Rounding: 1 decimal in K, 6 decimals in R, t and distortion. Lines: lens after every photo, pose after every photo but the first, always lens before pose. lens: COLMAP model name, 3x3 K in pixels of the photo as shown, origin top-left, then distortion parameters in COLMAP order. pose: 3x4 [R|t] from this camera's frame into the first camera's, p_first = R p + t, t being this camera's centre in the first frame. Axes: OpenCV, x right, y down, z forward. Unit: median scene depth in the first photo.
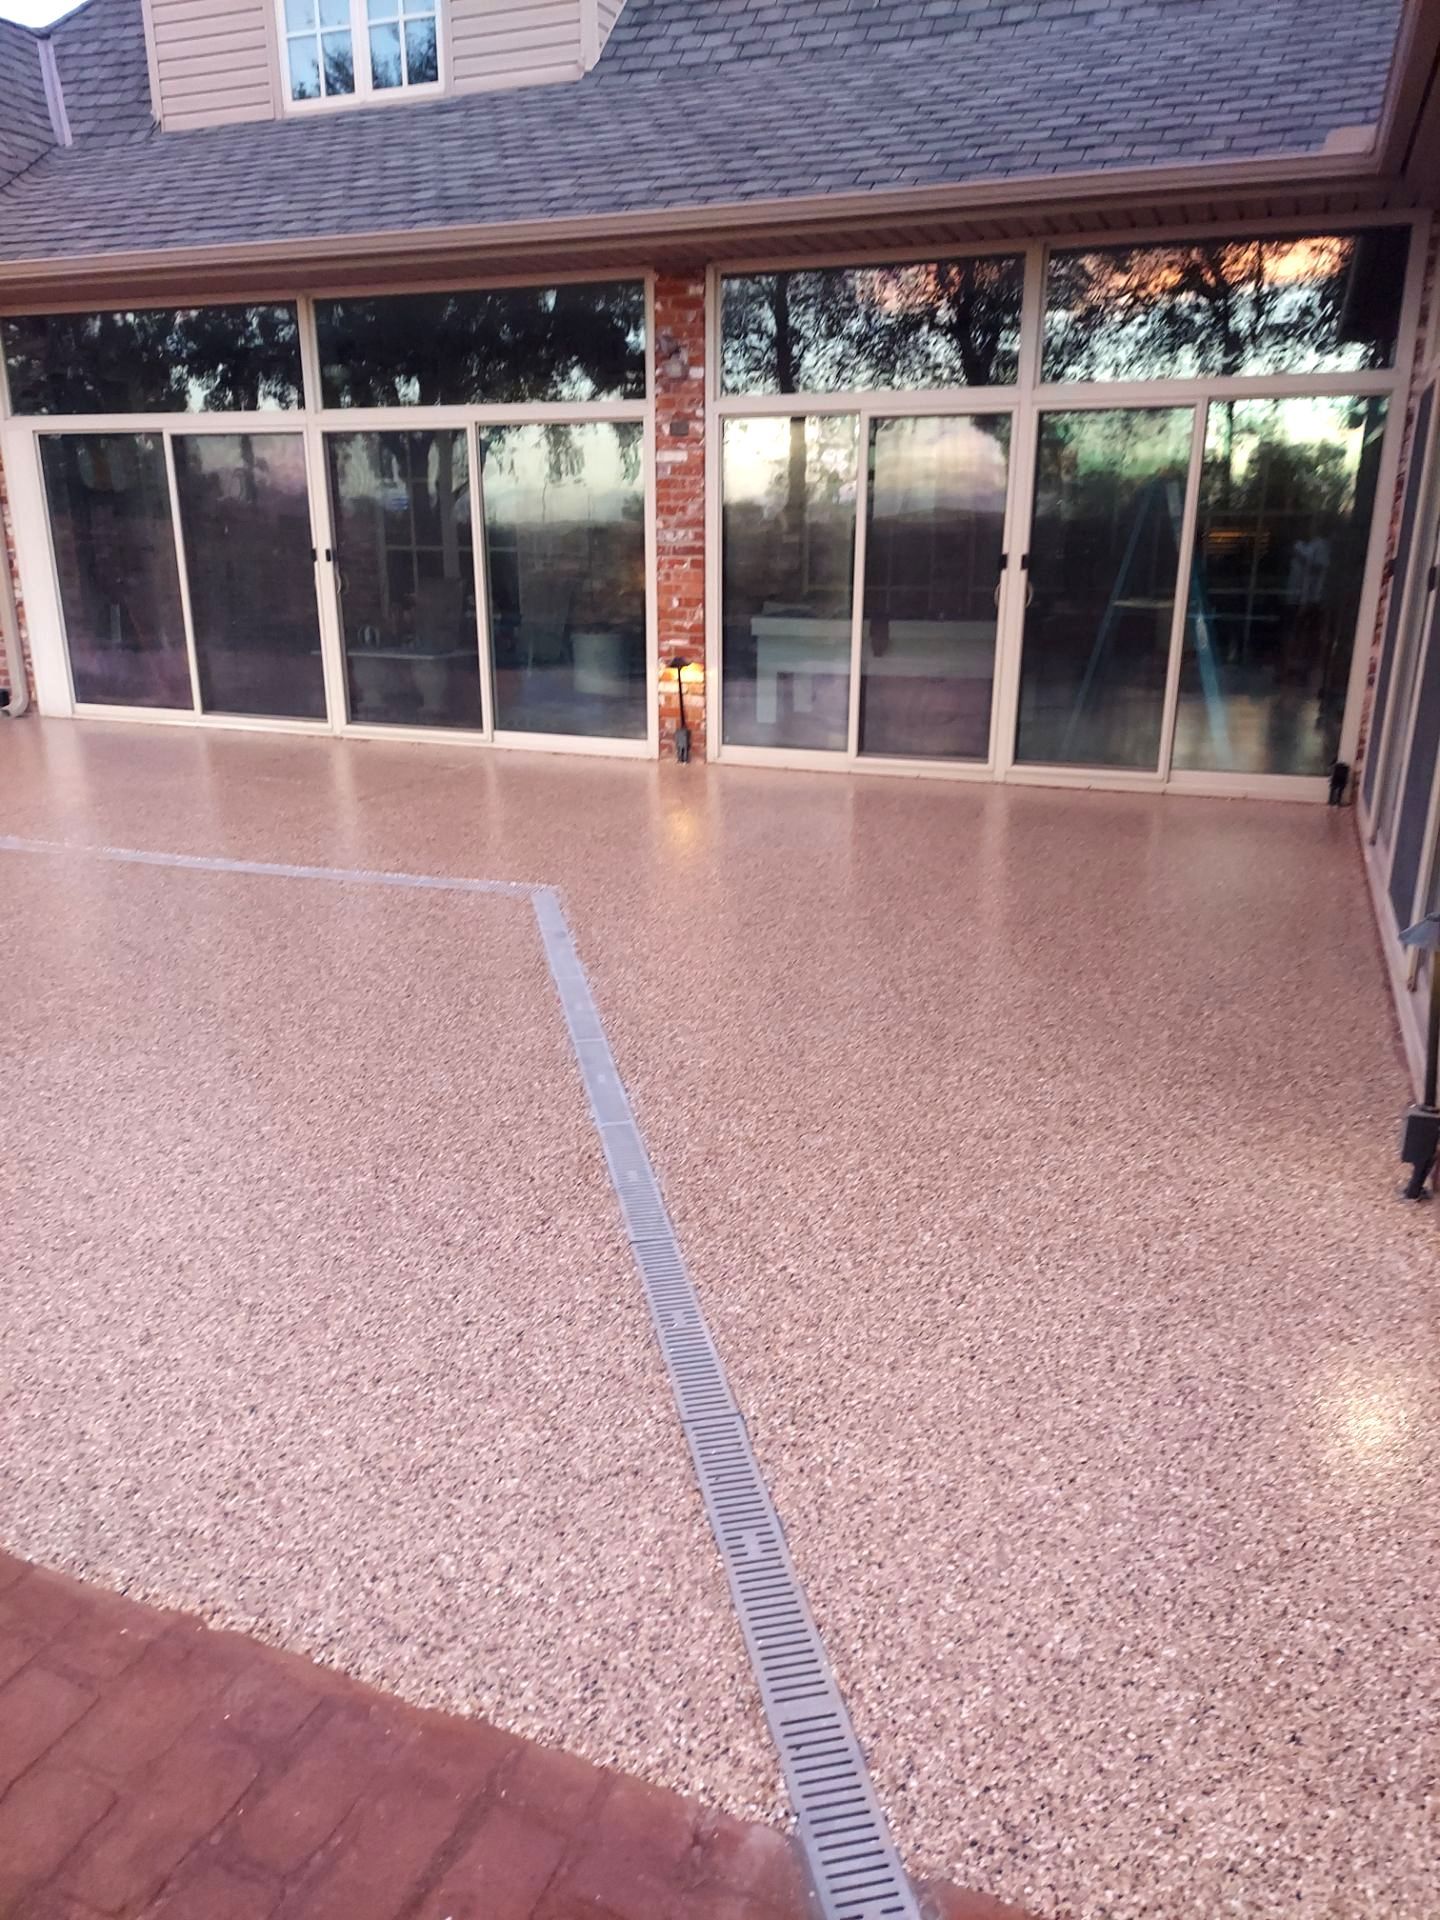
lens RADIAL K [[1365.4, 0, 721.9], [0, 1365.4, 960.3], [0, 0, 1]] dist [0.008511, -0.006242]
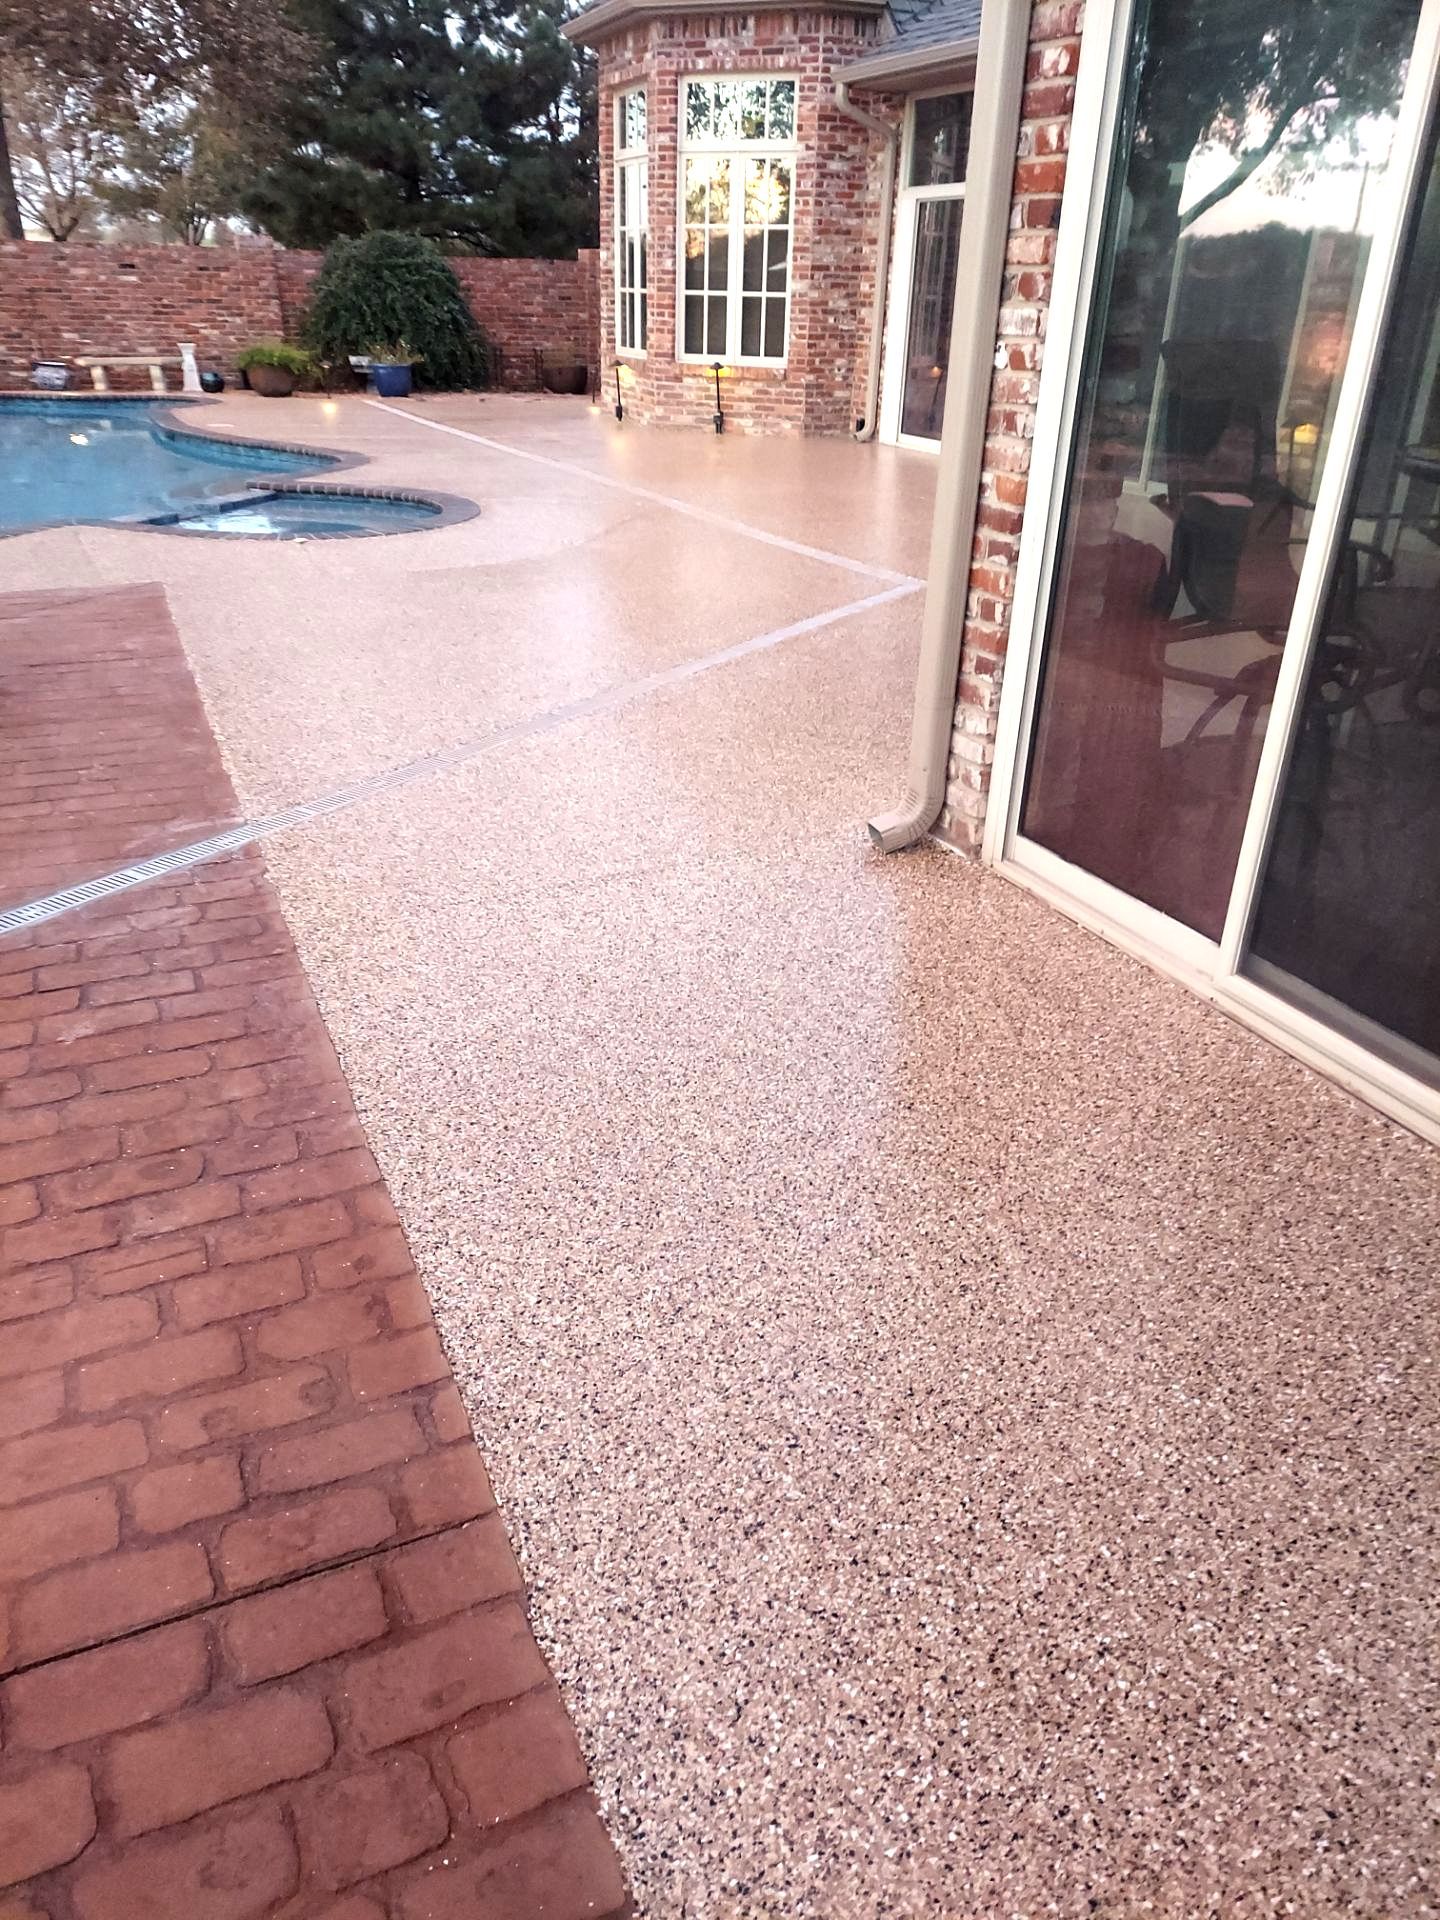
lens RADIAL K [[1365.4, 0, 716.5], [0, 1365.4, 963.9], [0, 0, 1]] dist [0.008511, -0.006242]
pose [[0.716730, 0.328401, -0.615184, 1.753920], [-0.231190, 0.944181, 0.234676, 0.067404], [0.657913, -0.025975, 0.752646, -0.263245]]
